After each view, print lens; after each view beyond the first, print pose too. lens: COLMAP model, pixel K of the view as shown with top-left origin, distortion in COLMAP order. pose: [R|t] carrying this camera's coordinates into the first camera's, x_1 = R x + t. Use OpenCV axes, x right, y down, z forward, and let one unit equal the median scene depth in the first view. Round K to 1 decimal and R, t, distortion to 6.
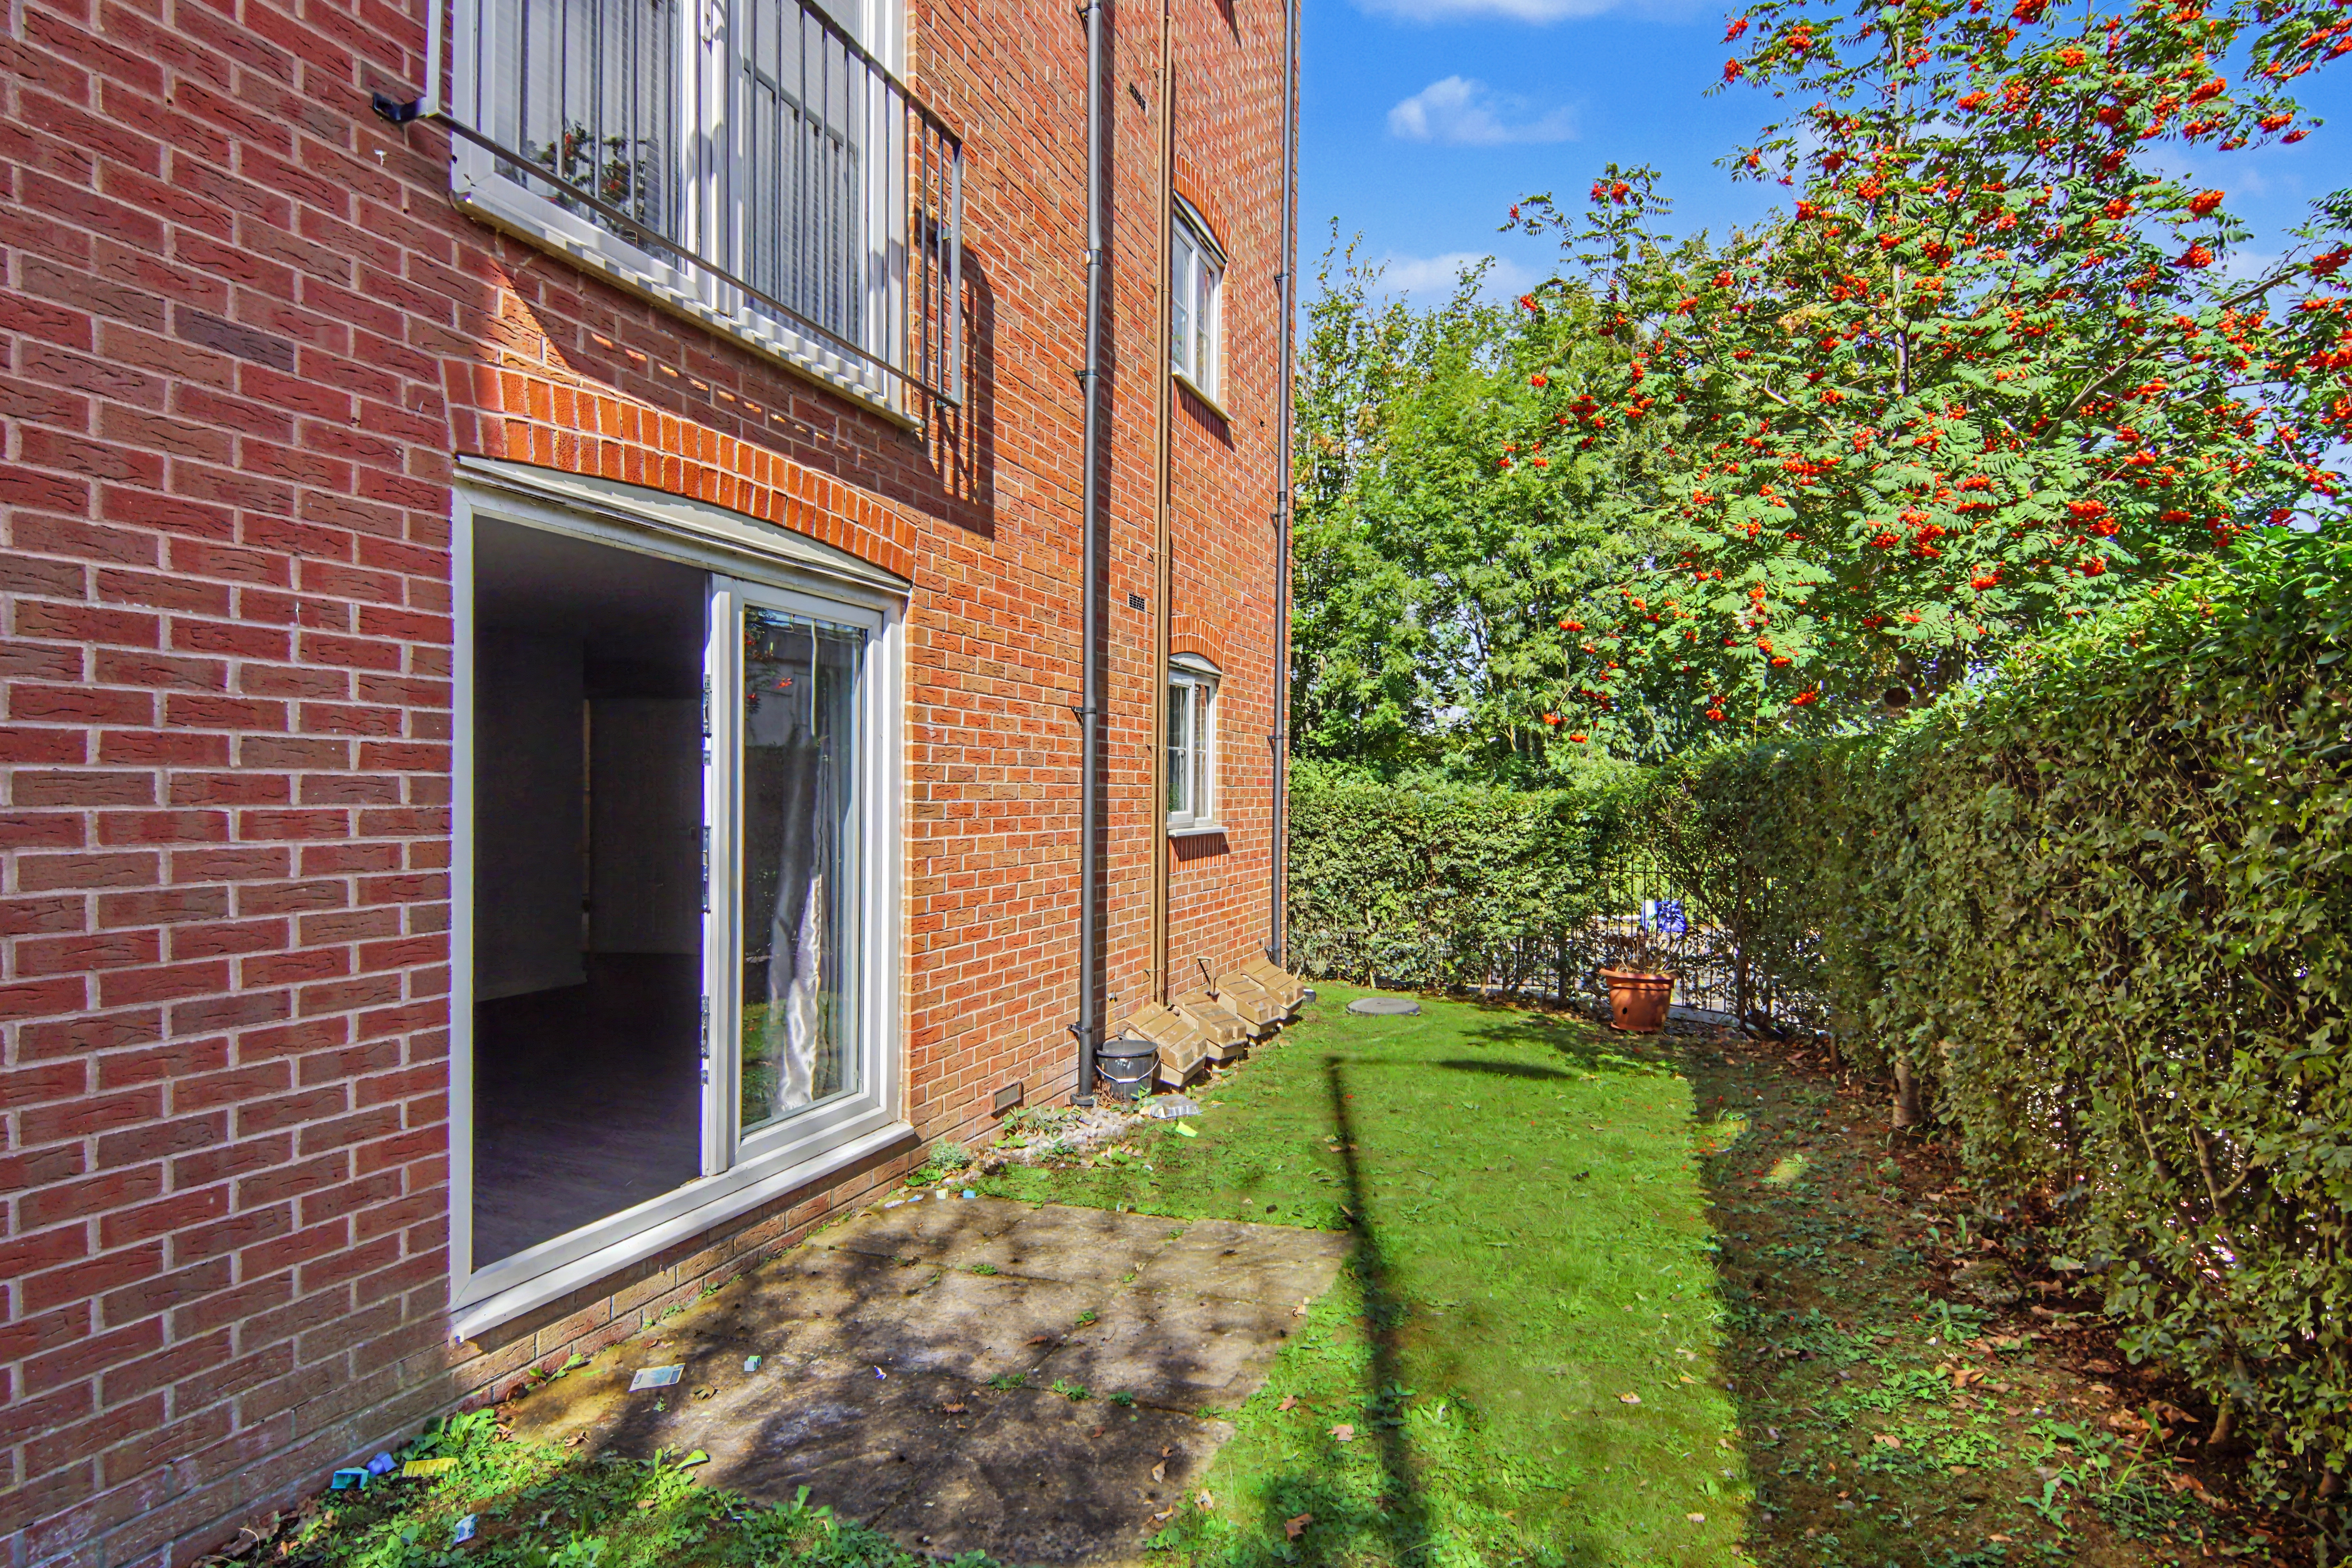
lens RADIAL K [[1110.9, 0, 1183.6], [0, 1110.9, 794.4], [0, 0, 1]] dist [0.013738, -0.009123]
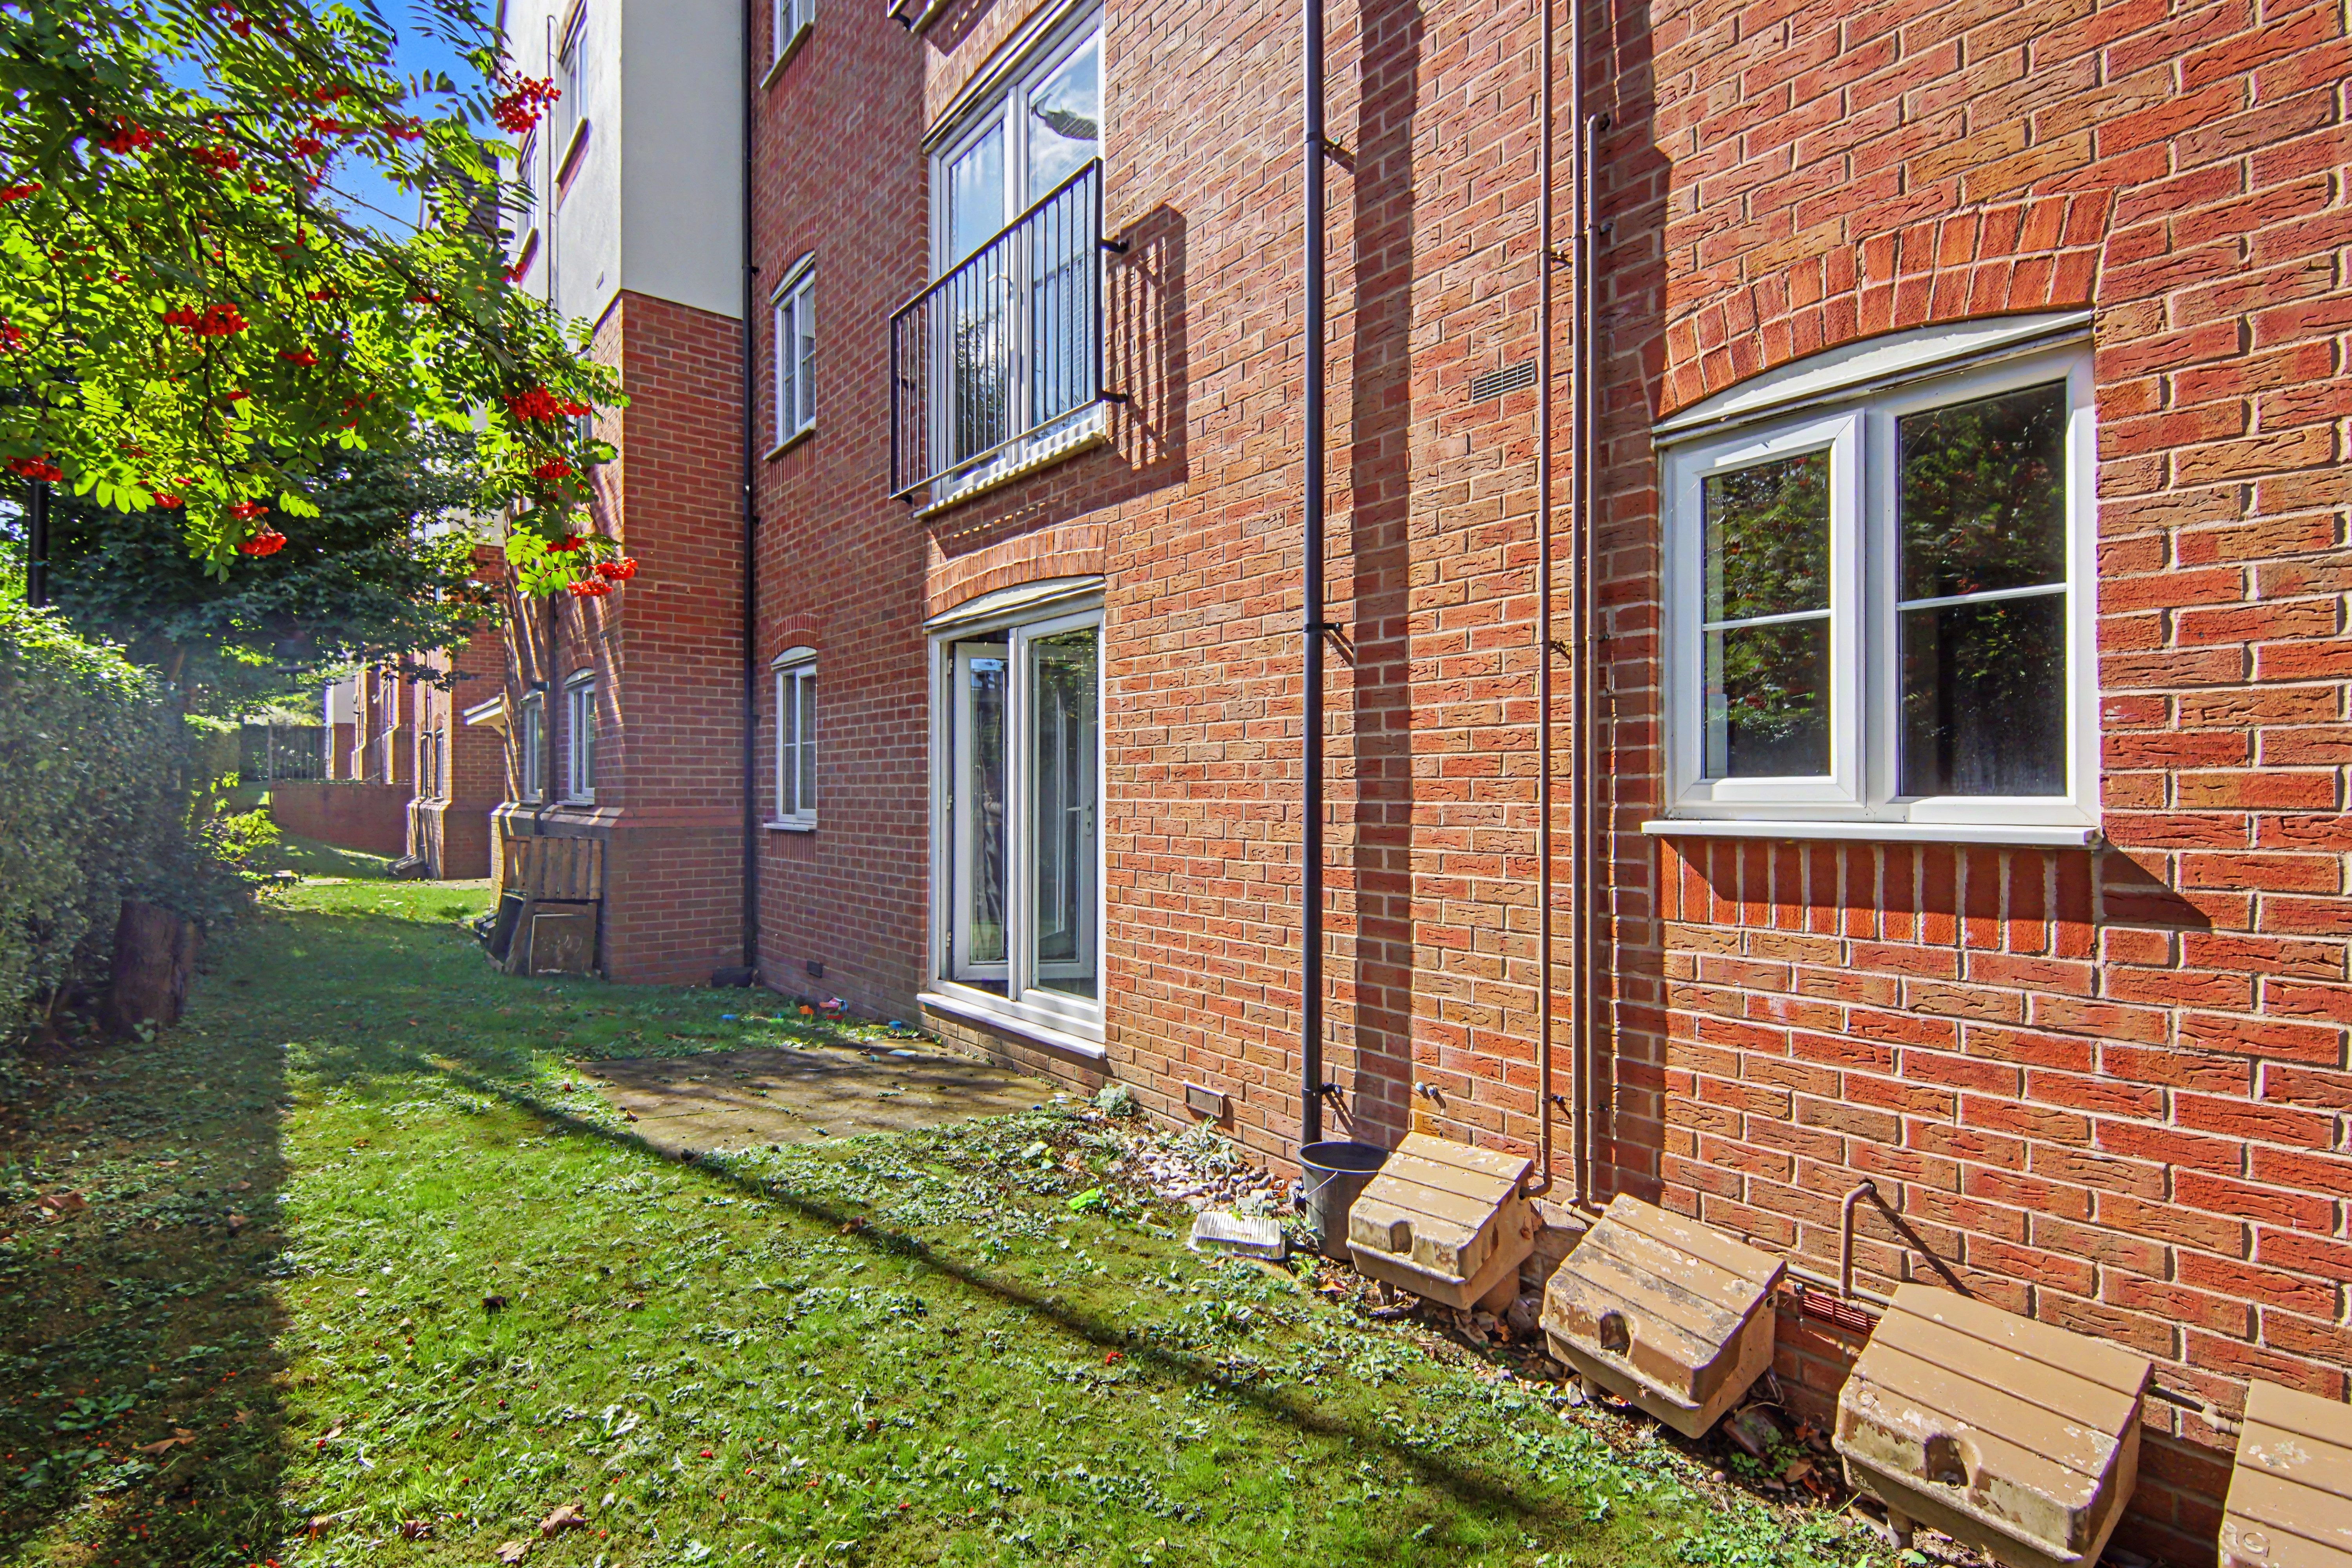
lens RADIAL K [[1110.9, 0, 1168.7], [0, 1110.9, 785.4], [0, 0, 1]] dist [0.013738, -0.009123]
pose [[-0.478482, -0.010907, -0.878030, 0.694470], [-0.004861, 0.999940, -0.009772, 0.035206], [0.878084, -0.000408, -0.478506, 1.545856]]
